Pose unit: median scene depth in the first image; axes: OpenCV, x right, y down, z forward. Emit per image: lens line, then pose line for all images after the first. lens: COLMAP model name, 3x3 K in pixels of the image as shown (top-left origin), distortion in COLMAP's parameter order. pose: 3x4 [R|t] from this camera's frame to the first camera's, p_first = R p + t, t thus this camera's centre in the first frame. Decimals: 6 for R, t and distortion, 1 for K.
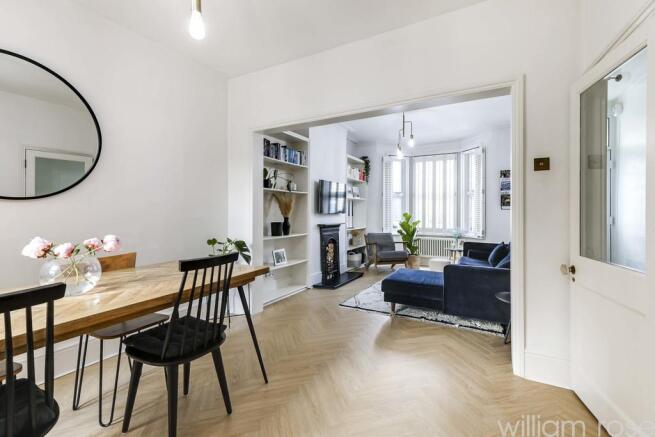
lens RADIAL K [[295.9, 0, 327.5], [0, 295.9, 218.5], [0, 0, 1]] dist [-0.002087, -0.000480]
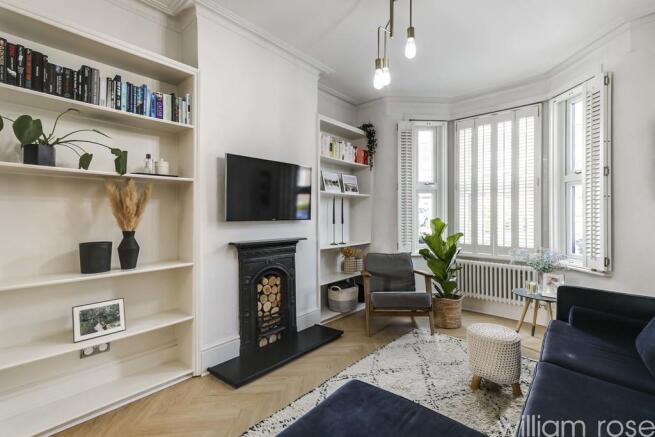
lens RADIAL K [[287.8, 0, 336.3], [0, 287.8, 219.2], [0, 0, 1]] dist [0.013961, -0.000054]
pose [[0.977778, -0.001417, -0.209640, 0.198104], [0.000112, 0.999981, -0.006237, -0.013711], [0.209644, 0.006075, 0.977759, 0.439204]]
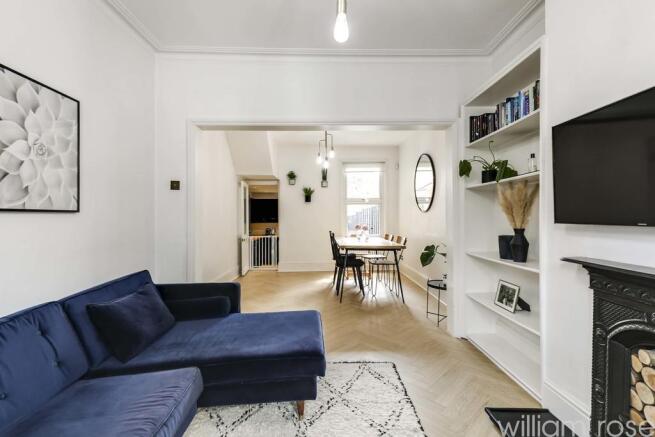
lens RADIAL K [[295.9, 0, 327.5], [0, 295.9, 218.5], [0, 0, 1]] dist [-0.002087, -0.000480]
pose [[-0.860177, 0.016876, -0.509716, 0.298155], [-0.004037, 0.999196, 0.039895, -0.028348], [0.509979, 0.036375, -0.859417, 0.908856]]
